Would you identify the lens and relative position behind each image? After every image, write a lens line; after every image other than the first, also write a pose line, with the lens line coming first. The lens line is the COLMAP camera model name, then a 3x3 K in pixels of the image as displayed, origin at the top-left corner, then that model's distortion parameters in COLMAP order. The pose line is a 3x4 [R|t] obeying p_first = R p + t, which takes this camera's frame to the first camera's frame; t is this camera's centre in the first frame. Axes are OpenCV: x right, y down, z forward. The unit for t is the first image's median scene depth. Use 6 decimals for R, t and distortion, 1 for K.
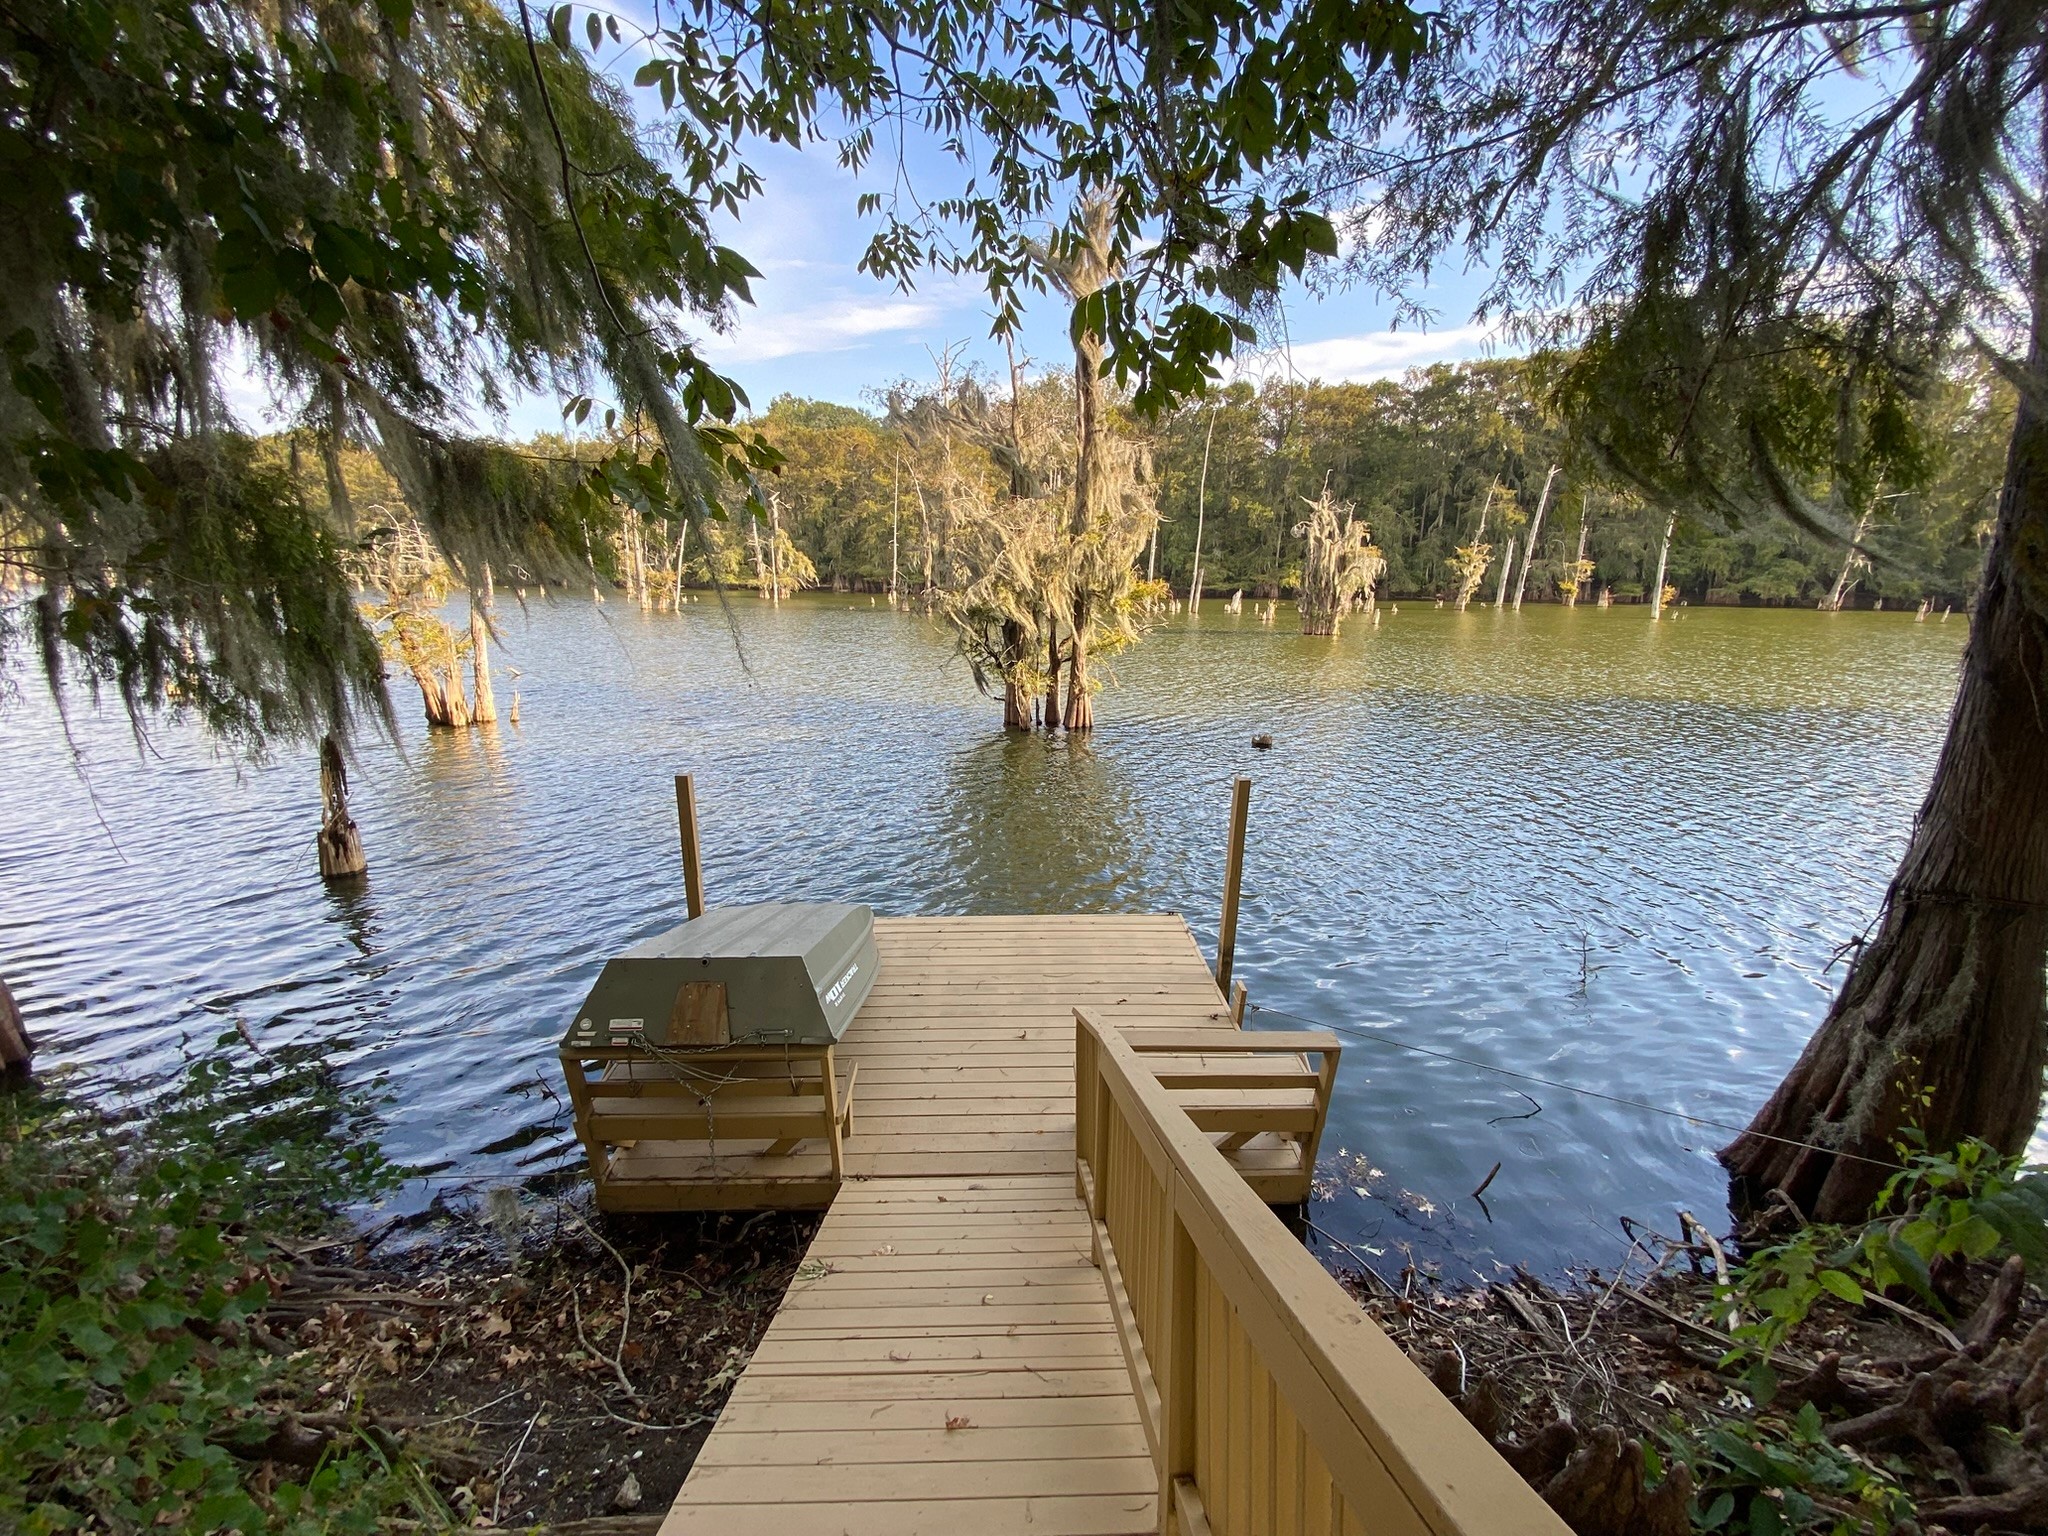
lens RADIAL K [[802.5, 0, 1024.0], [0, 802.5, 768.0], [0, 0, 1]] dist [0.000493, -0.000027]
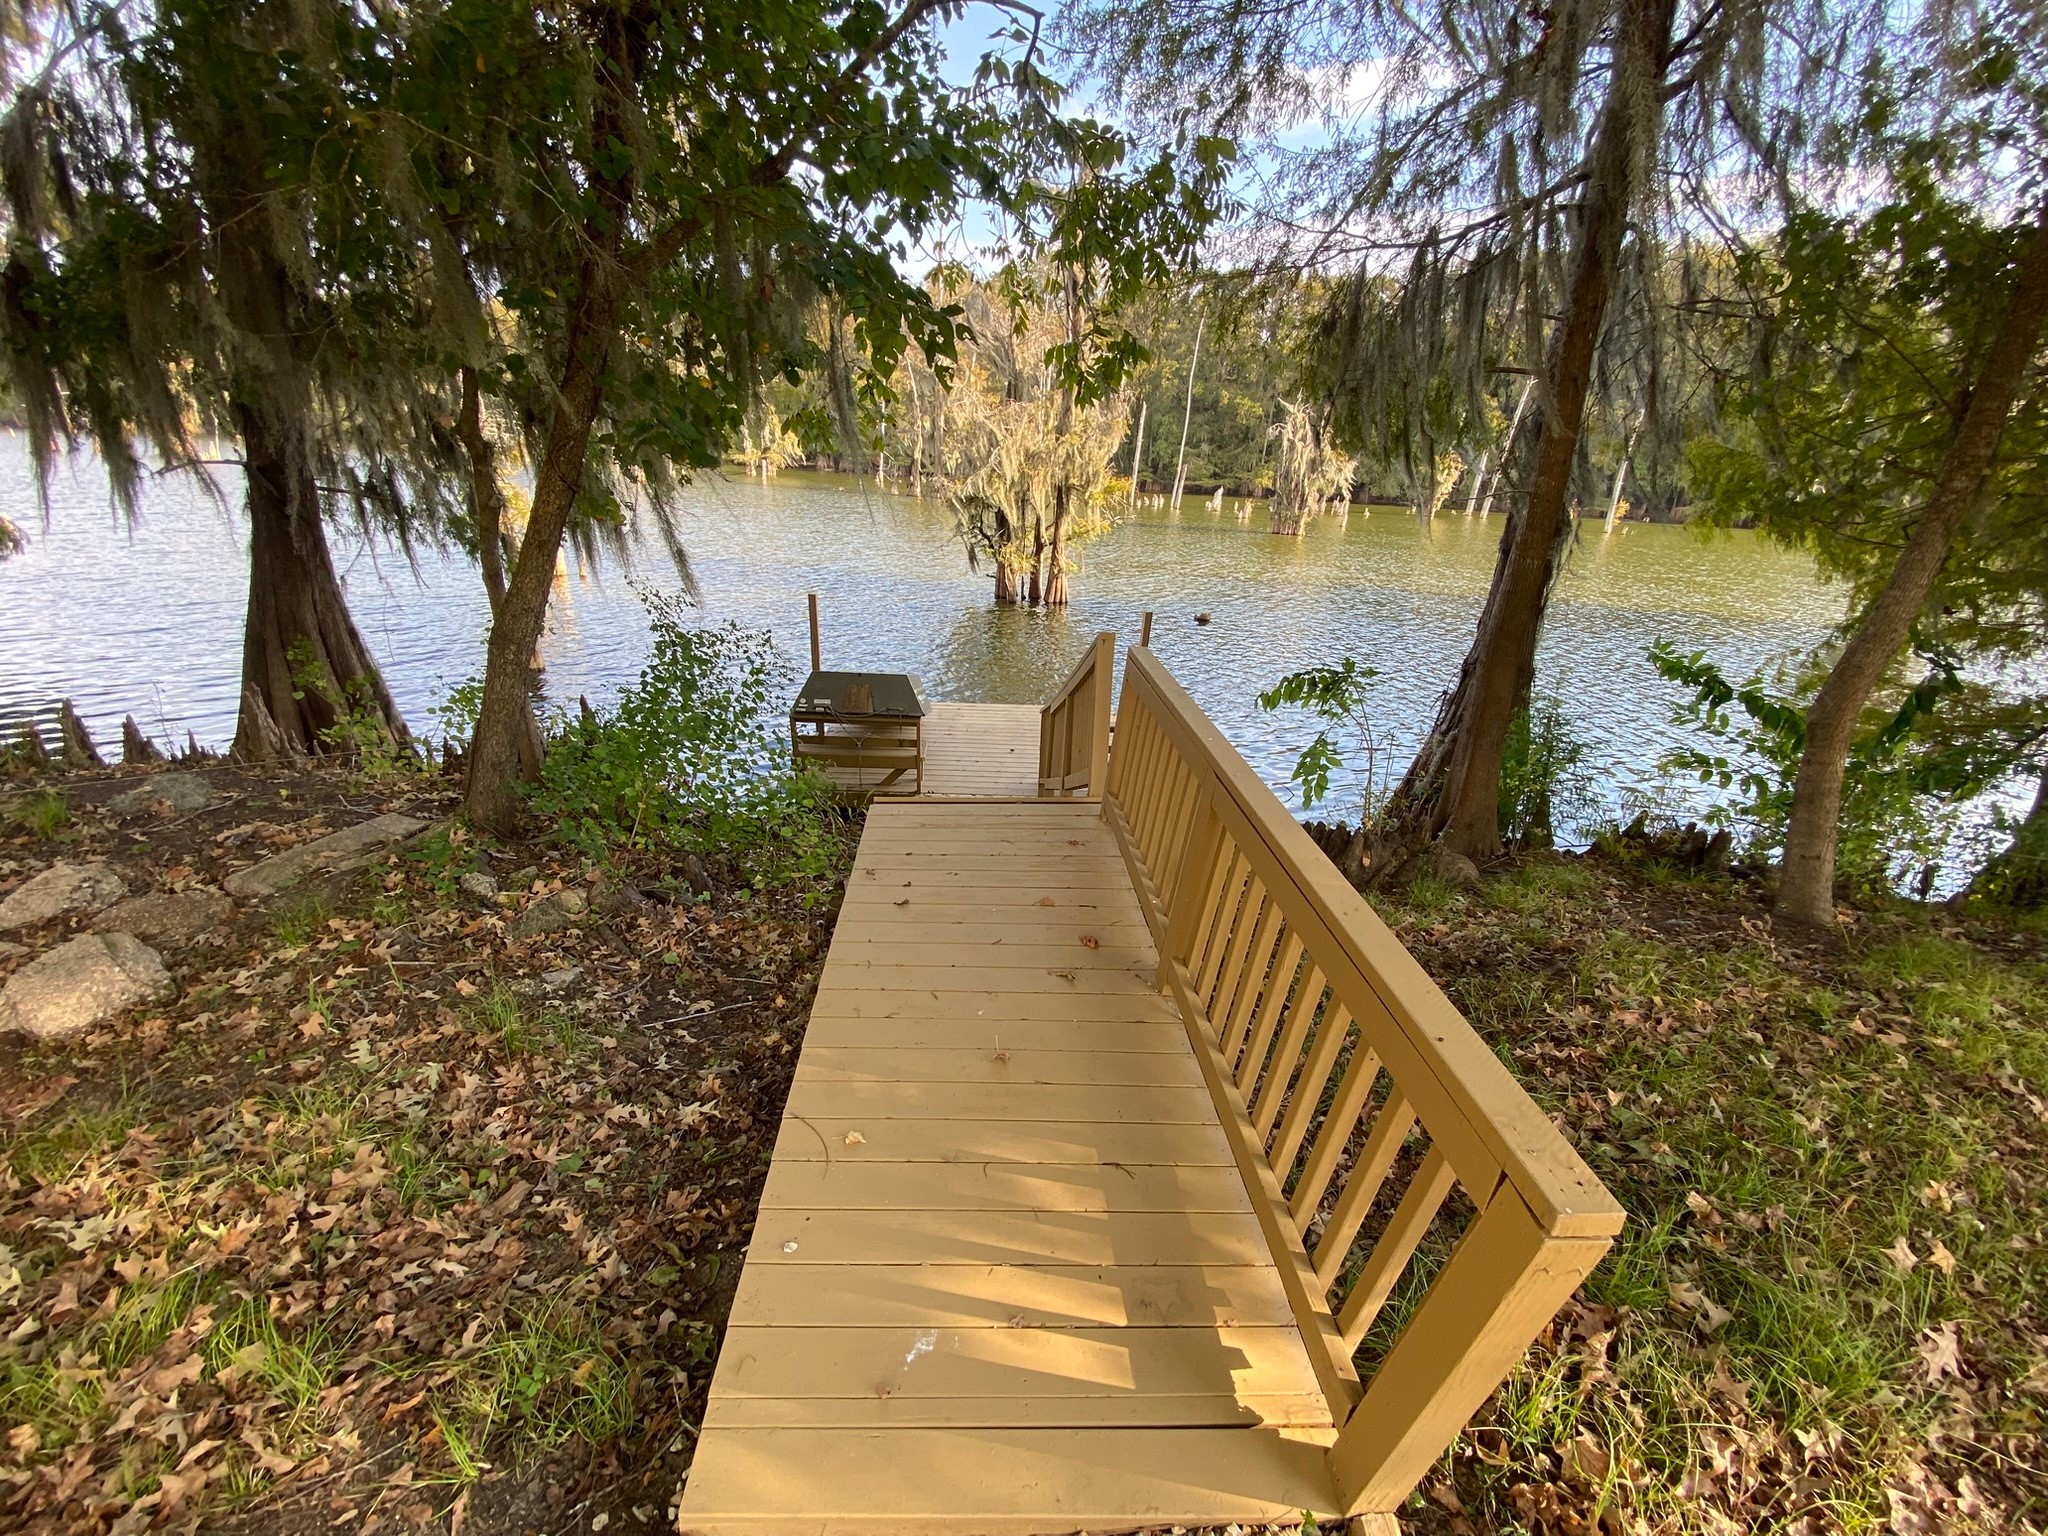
lens RADIAL K [[802.5, 0, 1024.0], [0, 802.5, 768.0], [0, 0, 1]] dist [0.000493, -0.000027]
pose [[0.998985, 0.033566, 0.030042, -0.004763], [-0.037168, 0.990982, 0.128739, 0.025813], [-0.025450, -0.129725, 0.991223, -0.133843]]
